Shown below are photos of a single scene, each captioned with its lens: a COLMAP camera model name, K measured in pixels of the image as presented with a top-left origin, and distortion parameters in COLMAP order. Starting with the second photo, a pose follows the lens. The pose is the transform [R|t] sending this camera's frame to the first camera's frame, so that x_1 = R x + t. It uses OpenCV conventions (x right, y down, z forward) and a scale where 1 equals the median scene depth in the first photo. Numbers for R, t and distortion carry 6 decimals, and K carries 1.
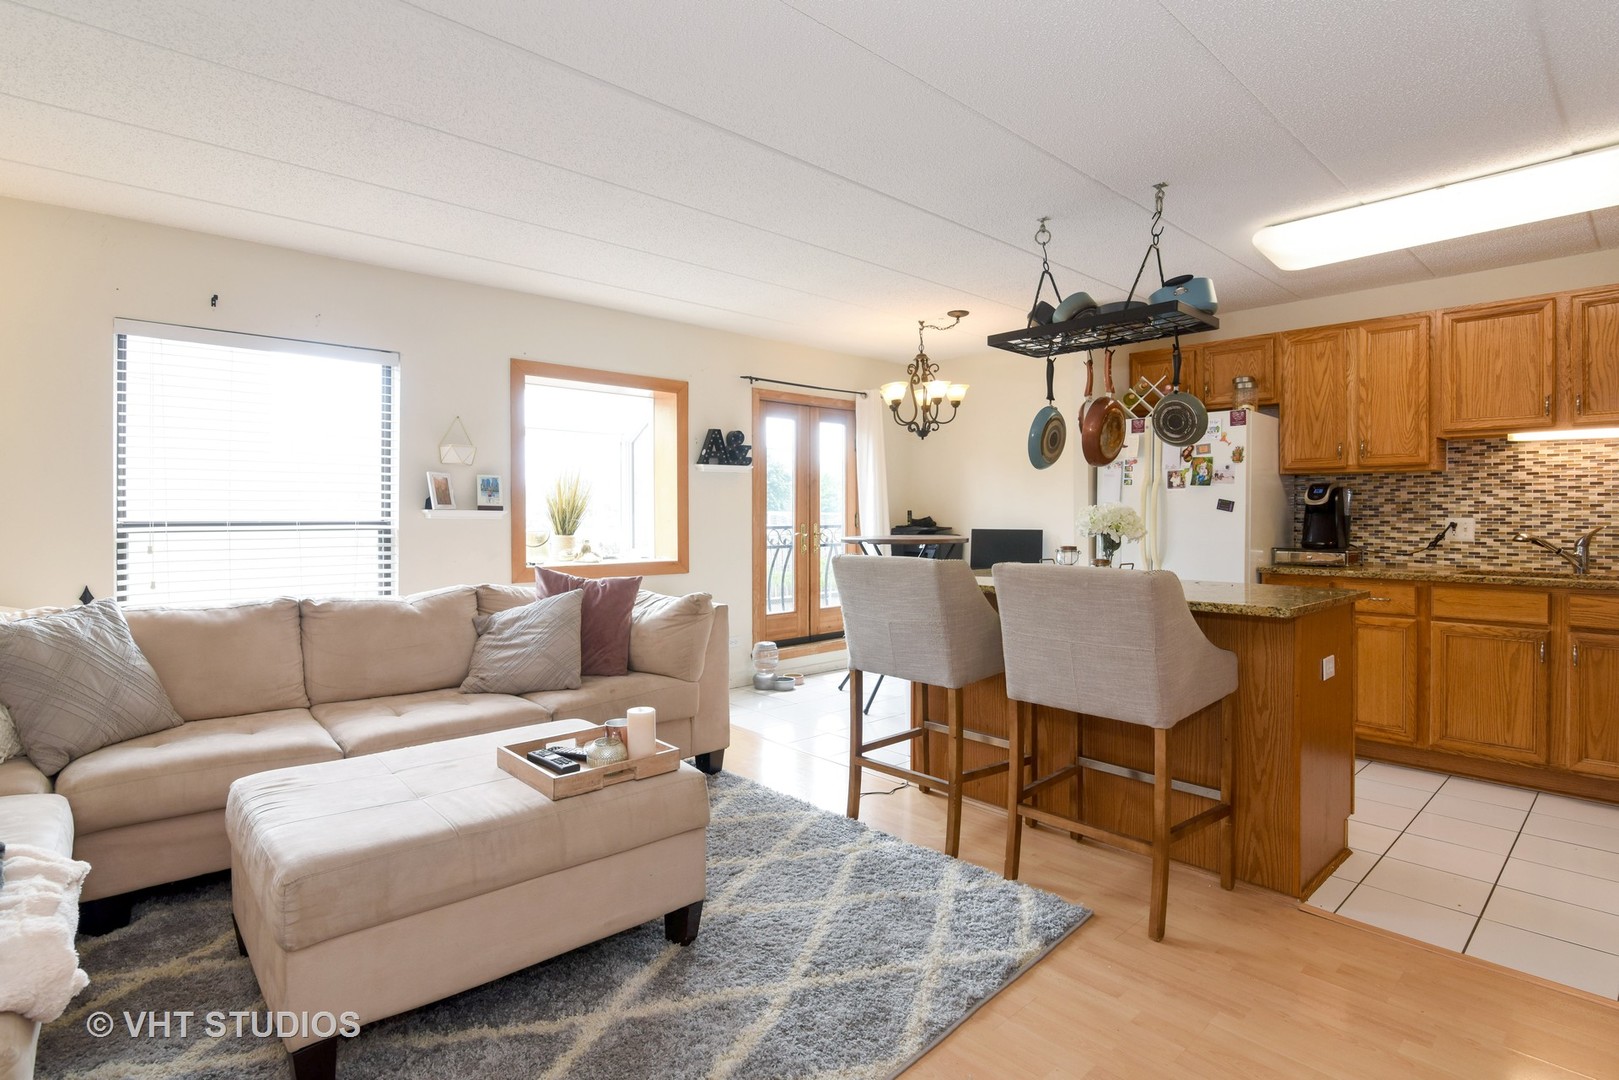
lens RADIAL K [[814.0, 0, 823.1], [0, 814.0, 517.9], [0, 0, 1]] dist [-0.012715, 0.000682]
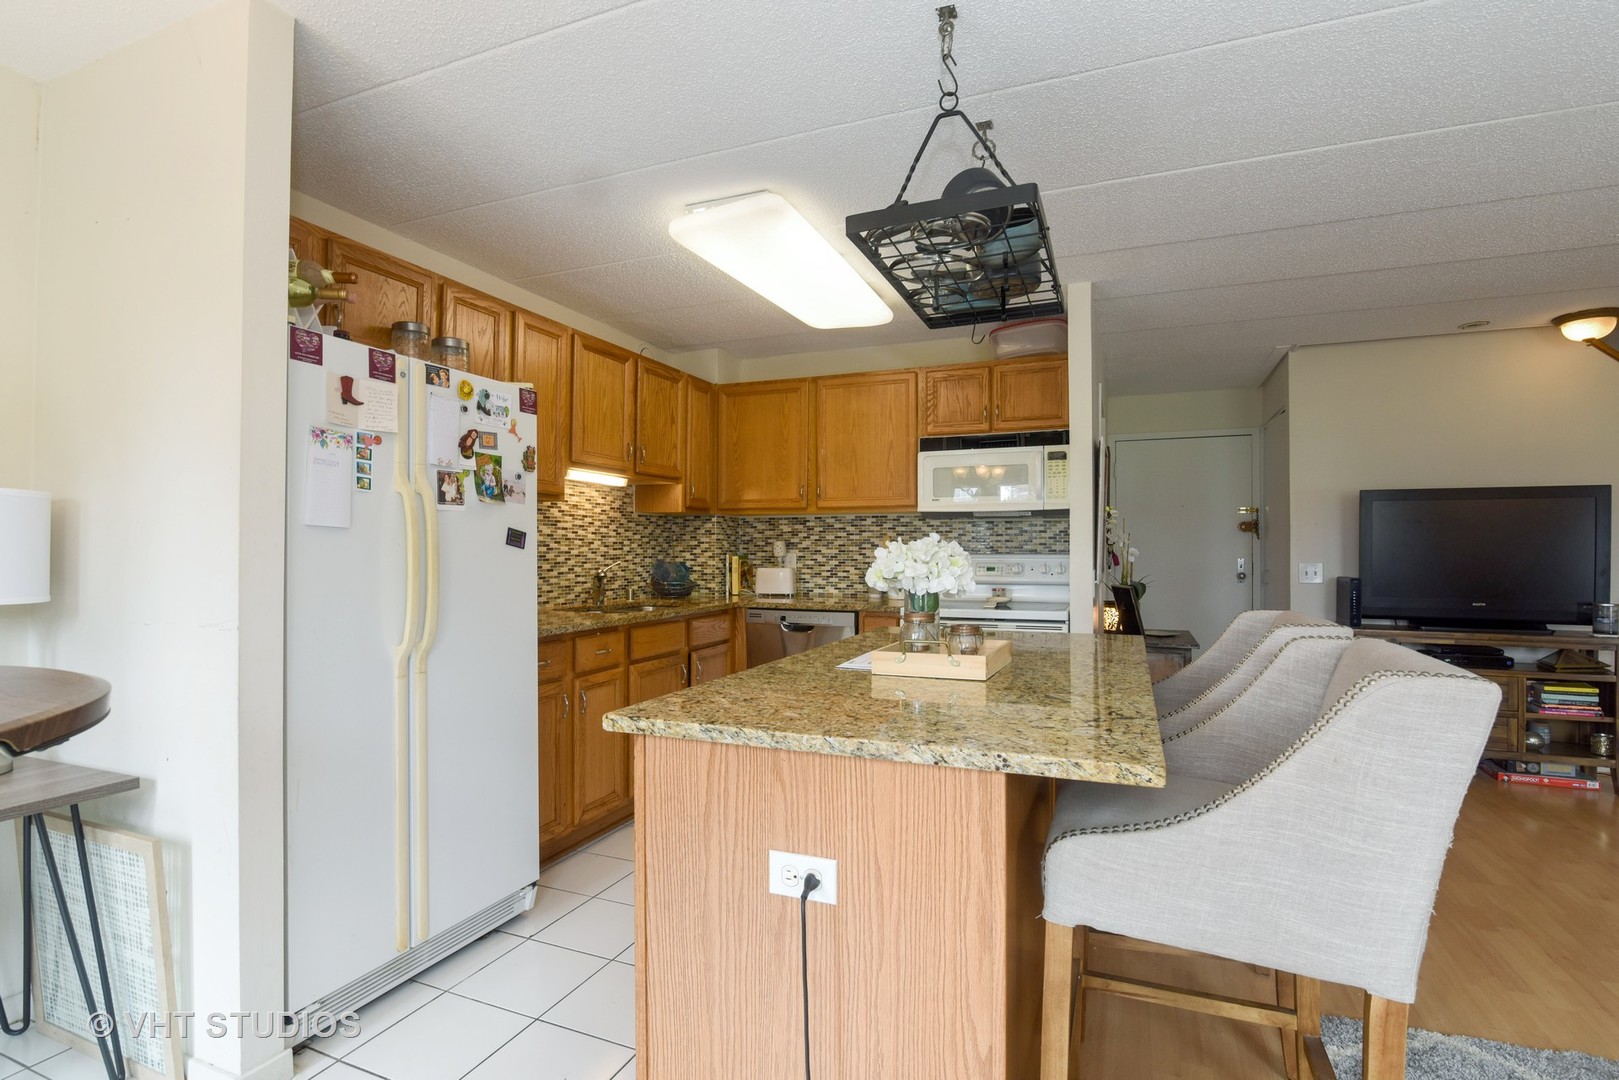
lens RADIAL K [[760.1, 0, 809.5], [0, 760.1, 540.0], [0, 0, 1]] dist [-0.000357, -0.000035]
pose [[-0.404910, 0.009217, 0.914310, -0.128971], [0.003188, 0.999957, -0.008669, -0.008921], [-0.914351, -0.000595, -0.404922, 1.085502]]
